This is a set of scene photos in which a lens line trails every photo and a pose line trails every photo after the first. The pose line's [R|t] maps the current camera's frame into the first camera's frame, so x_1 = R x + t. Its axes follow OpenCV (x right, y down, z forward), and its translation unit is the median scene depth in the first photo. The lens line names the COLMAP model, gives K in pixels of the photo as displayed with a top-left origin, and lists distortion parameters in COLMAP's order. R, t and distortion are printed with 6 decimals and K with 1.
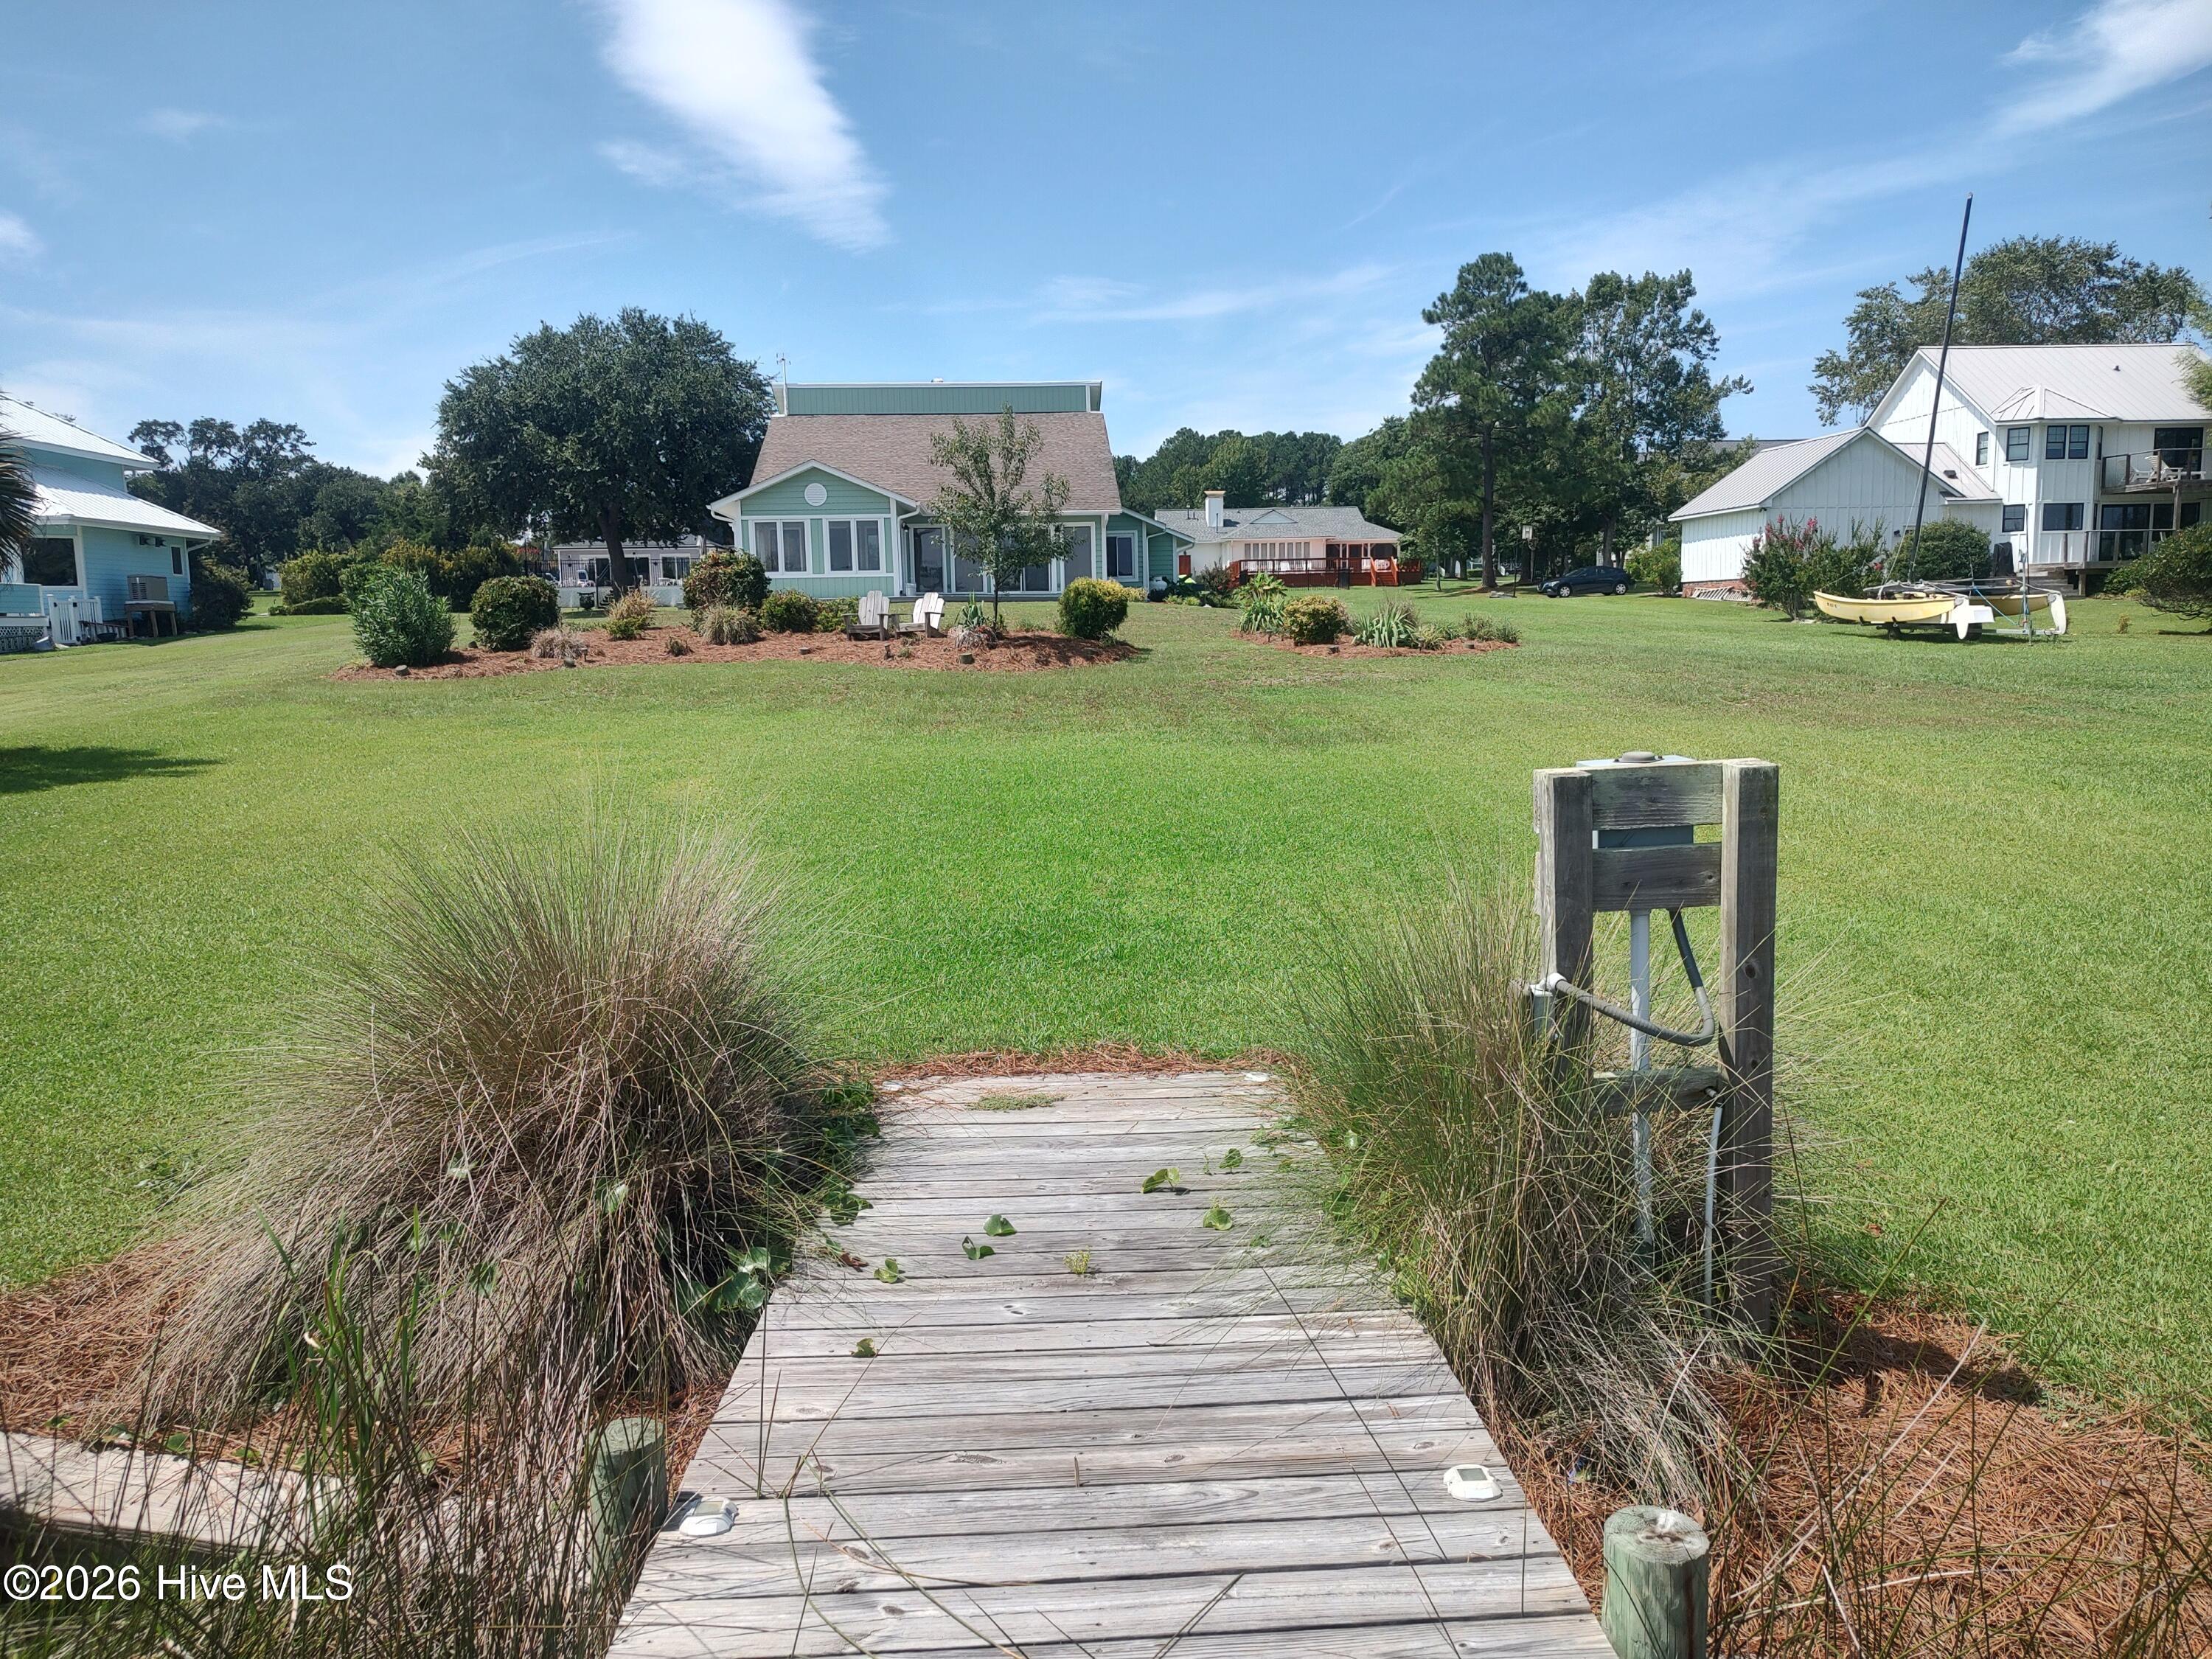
lens RADIAL K [[1668.7, 0, 1175.9], [0, 1668.7, 912.3], [0, 0, 1]] dist [0.026596, -0.009703]
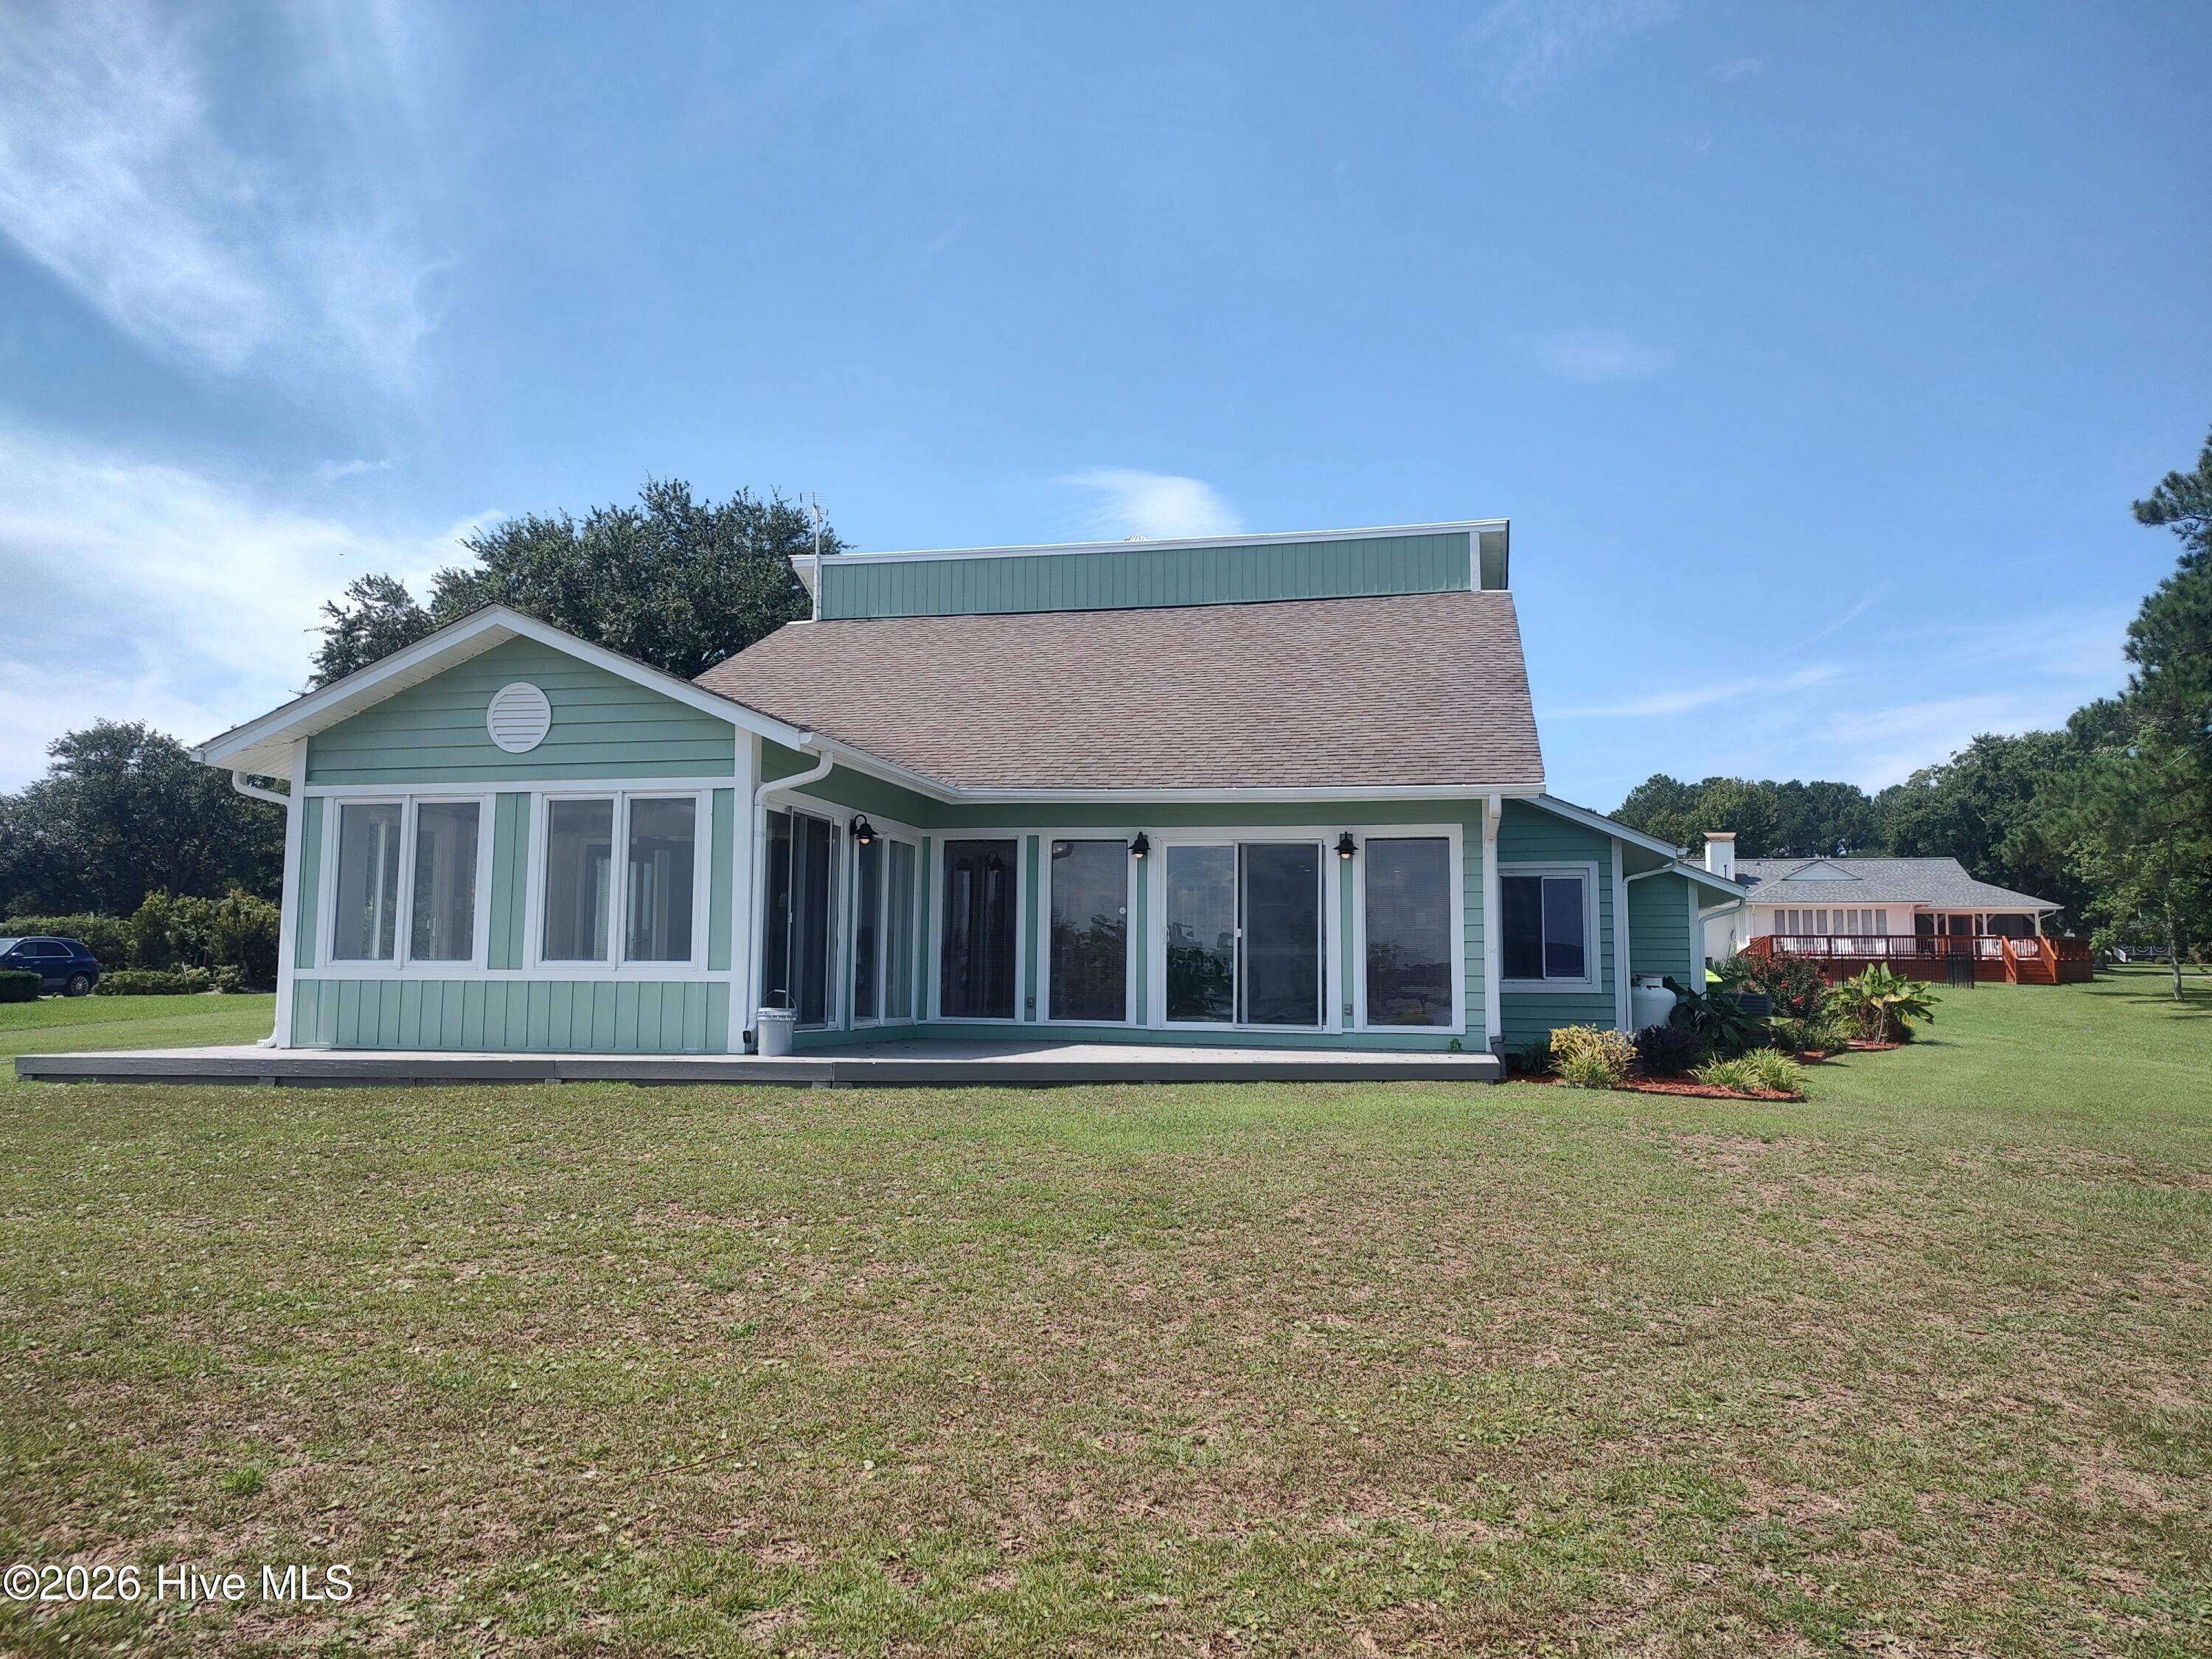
lens RADIAL K [[1708.1, 0, 1106.0], [0, 1708.1, 829.5], [0, 0, 1]] dist [0.019469, -0.001884]
pose [[0.954599, 0.001722, -0.297889, -0.012180], [-0.079301, 0.965369, -0.248543, -0.115150], [0.287145, 0.260882, 0.921677, 0.537478]]
